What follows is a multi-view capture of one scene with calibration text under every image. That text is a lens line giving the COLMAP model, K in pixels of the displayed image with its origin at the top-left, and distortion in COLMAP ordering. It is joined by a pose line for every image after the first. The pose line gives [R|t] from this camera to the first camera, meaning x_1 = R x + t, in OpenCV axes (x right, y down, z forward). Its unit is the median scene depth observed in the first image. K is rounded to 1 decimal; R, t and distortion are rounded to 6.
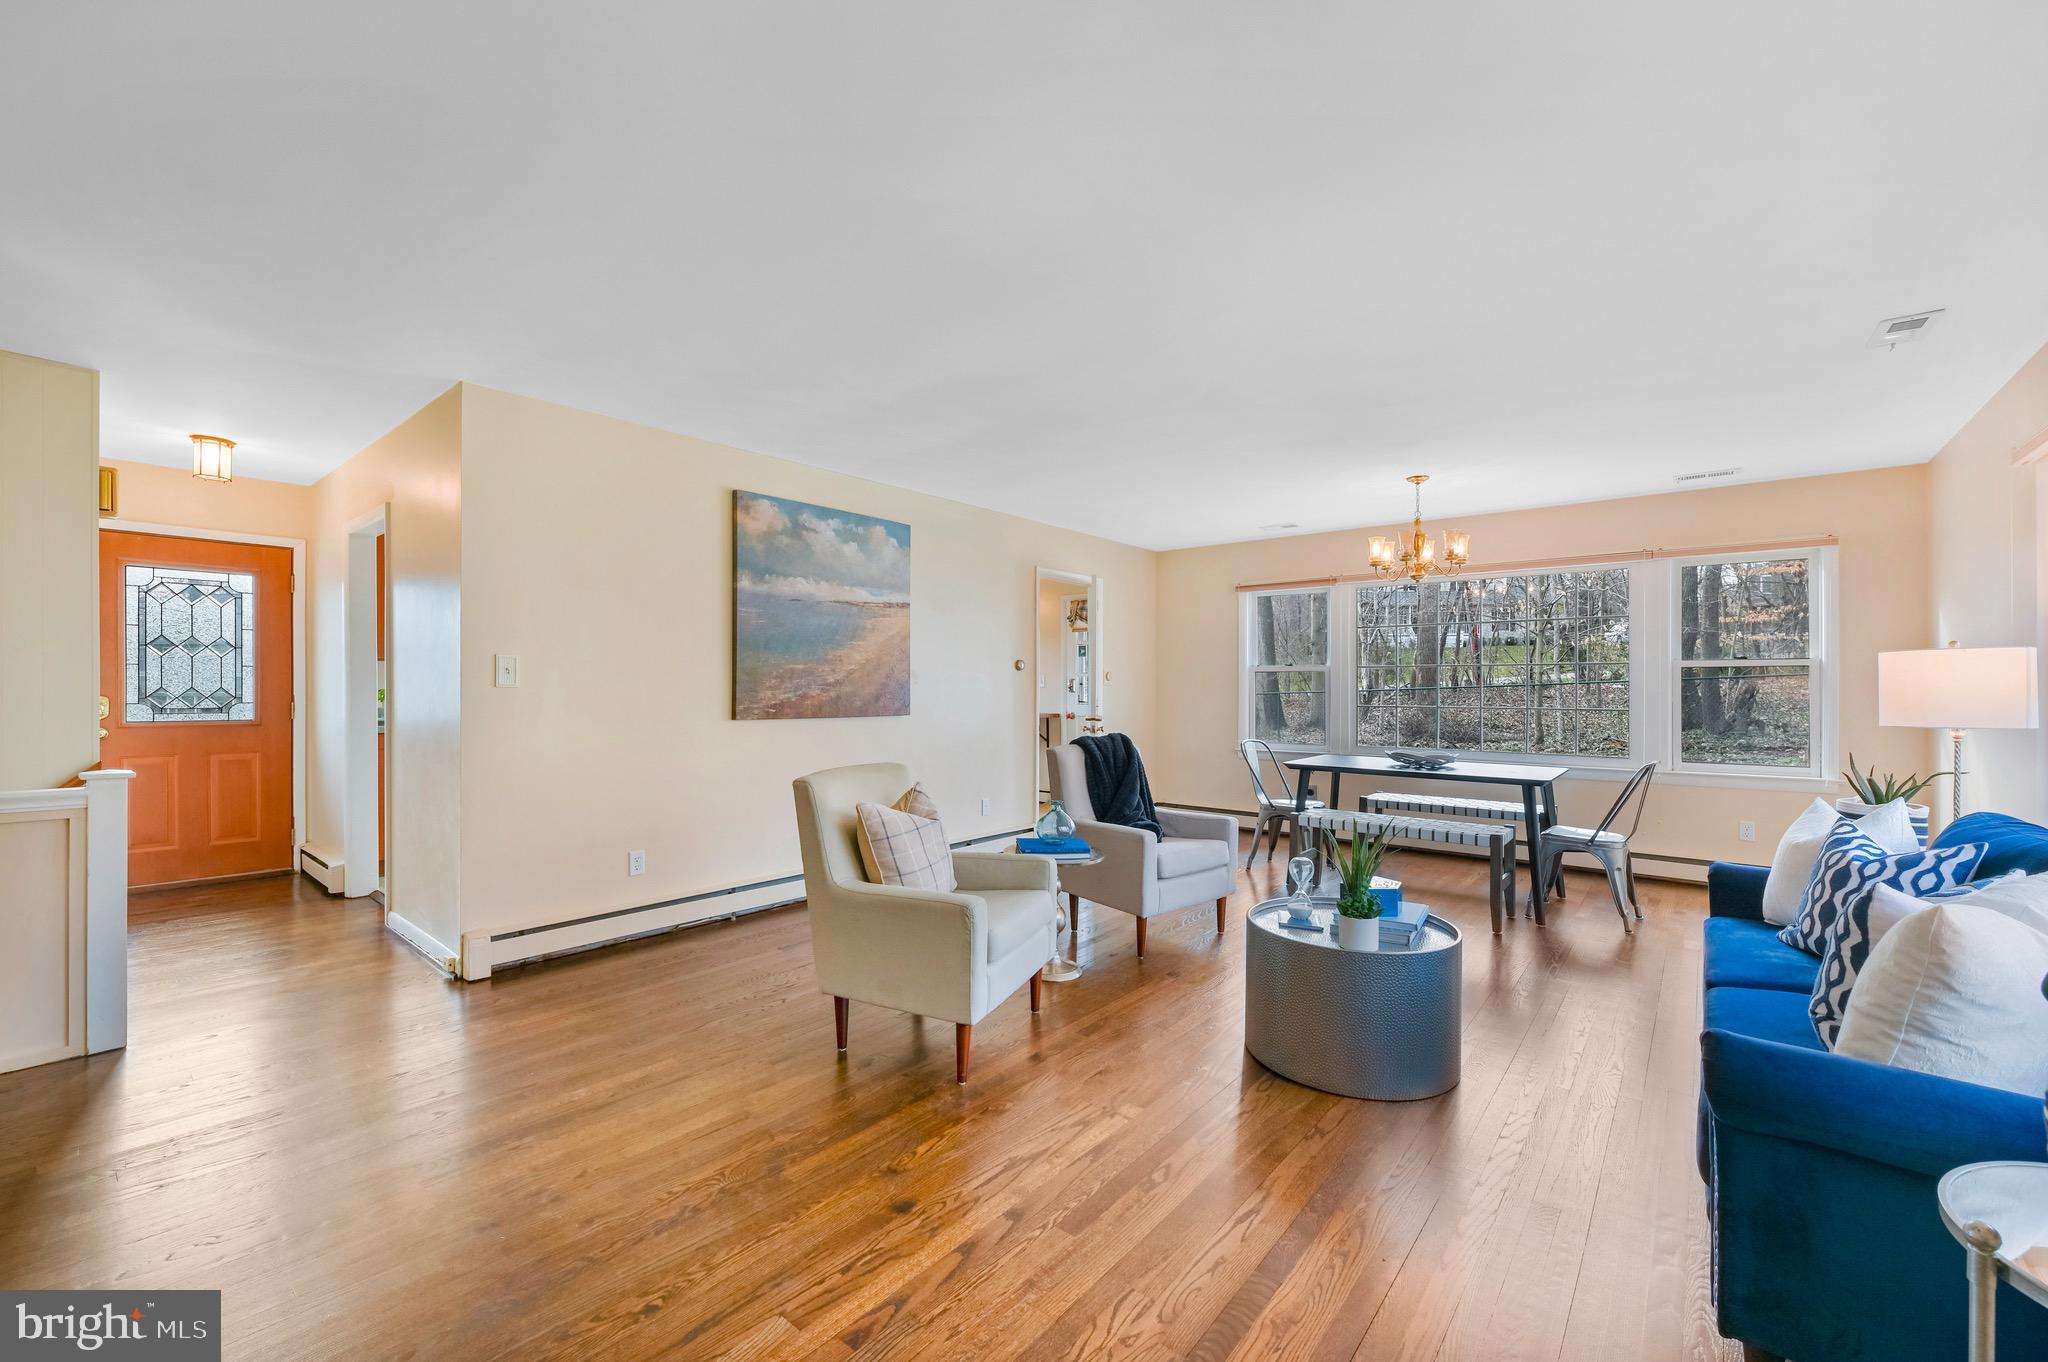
lens RADIAL K [[832.1, 0, 1025.1], [0, 832.1, 687.9], [0, 0, 1]] dist [-0.016716, -0.000475]
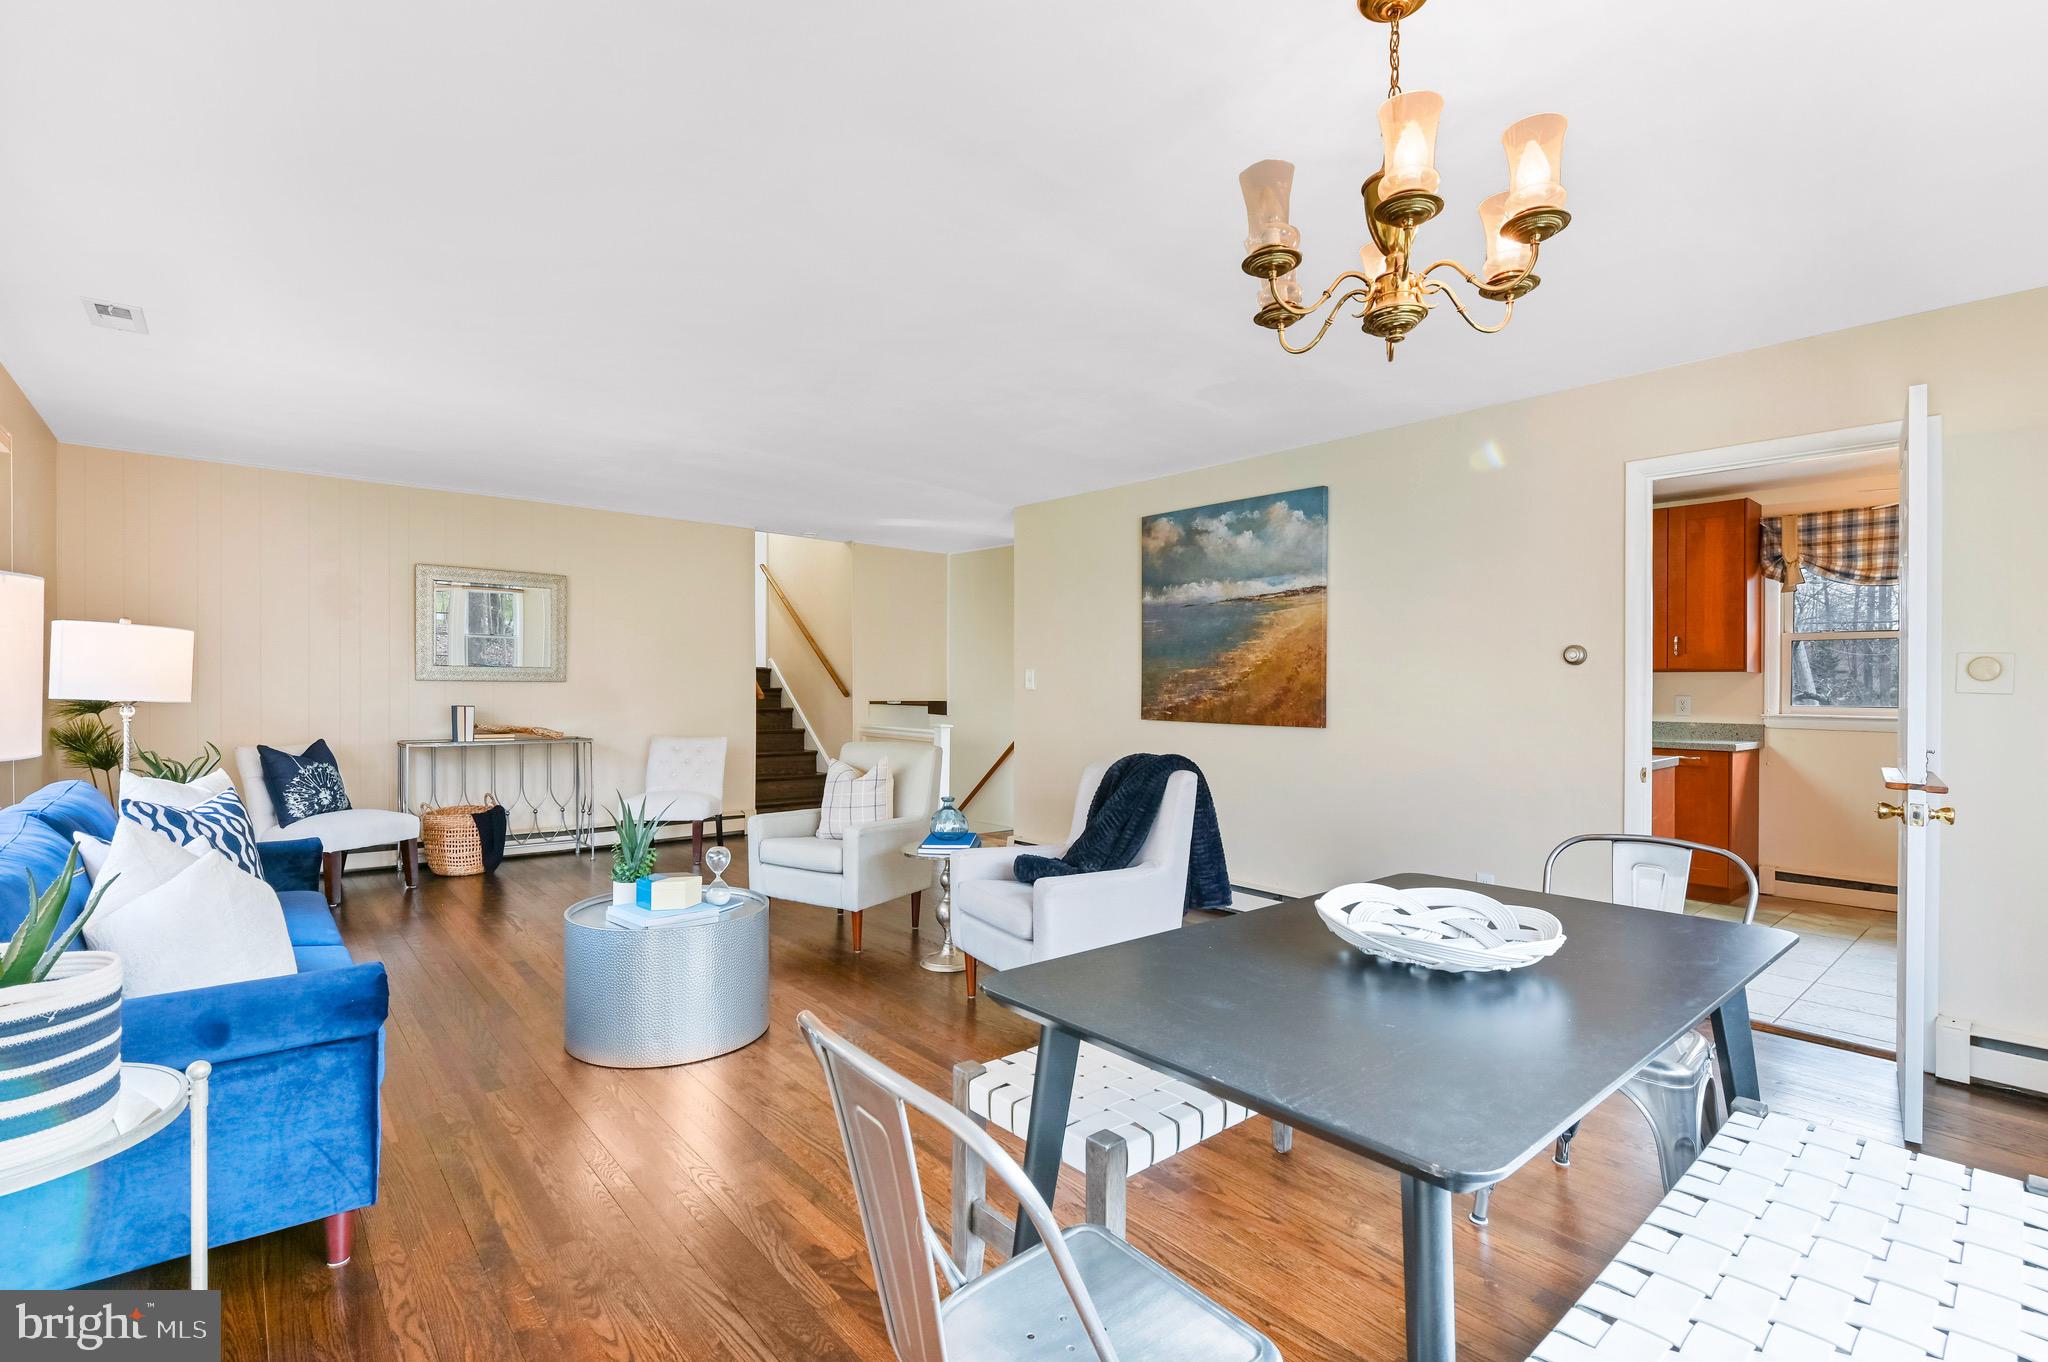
lens RADIAL K [[917.2, 0, 1024.4], [0, 917.2, 679.7], [0, 0, 1]] dist [0.002818, -0.000079]
pose [[-0.158859, -0.003496, -0.987295, 0.823926], [-0.004250, 0.999987, -0.002857, -0.010101], [0.987292, 0.003743, -0.158871, 0.930548]]
